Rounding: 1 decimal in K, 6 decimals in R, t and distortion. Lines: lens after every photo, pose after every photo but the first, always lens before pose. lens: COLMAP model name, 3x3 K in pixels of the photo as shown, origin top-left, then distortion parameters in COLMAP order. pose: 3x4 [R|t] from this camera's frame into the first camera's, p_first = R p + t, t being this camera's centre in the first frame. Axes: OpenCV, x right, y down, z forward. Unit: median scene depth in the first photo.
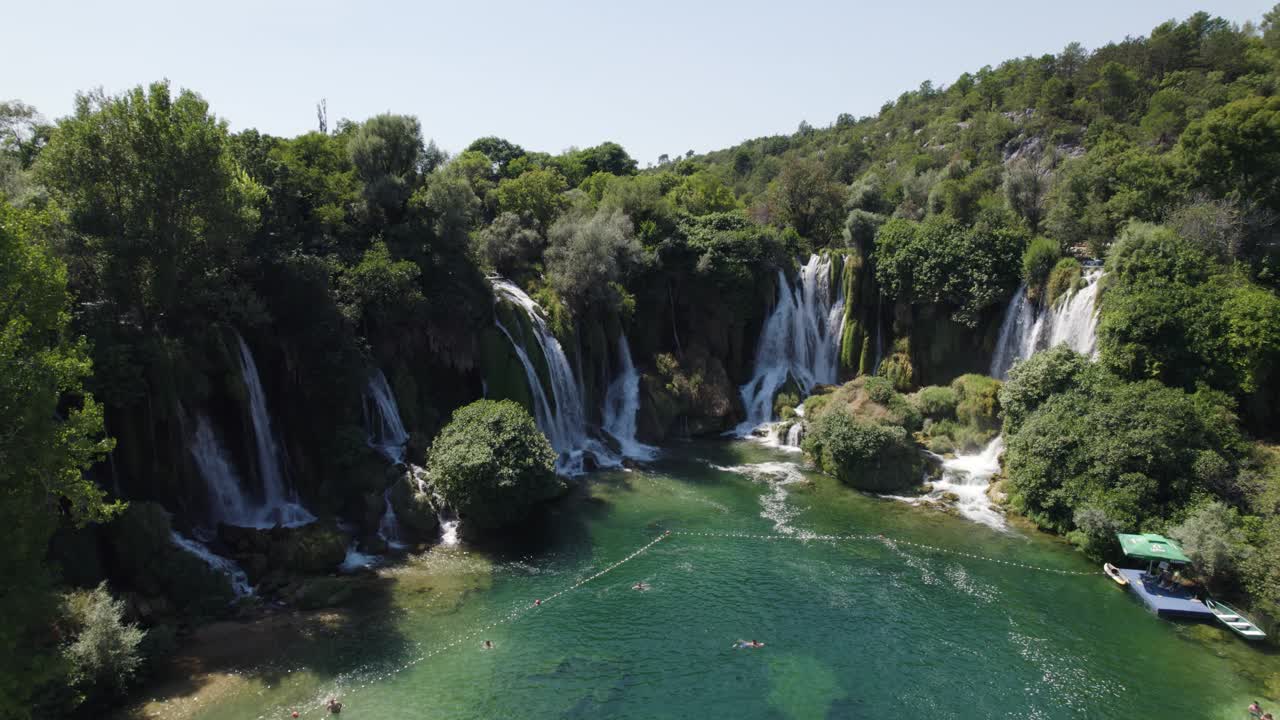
lens RADIAL K [[817.3, 0, 640.0], [0, 817.3, 360.0], [0, 0, 1]] dist [-0.083901, 0.084430]
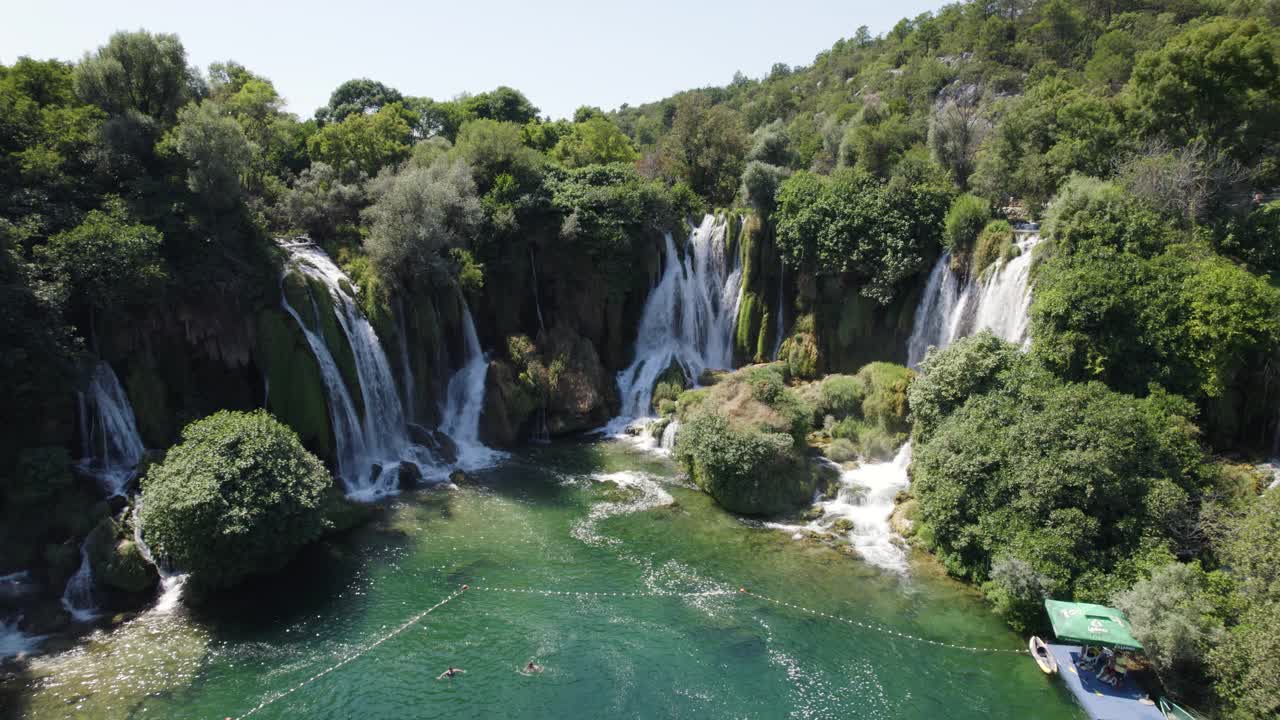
lens RADIAL K [[817.3, 0, 640.0], [0, 817.3, 360.0], [0, 0, 1]] dist [-0.083901, 0.084430]
pose [[0.998312, -0.007156, 0.057639, 0.116055], [0.004277, 0.998744, 0.049911, -0.026579], [-0.057924, -0.049581, 0.997089, 0.188130]]
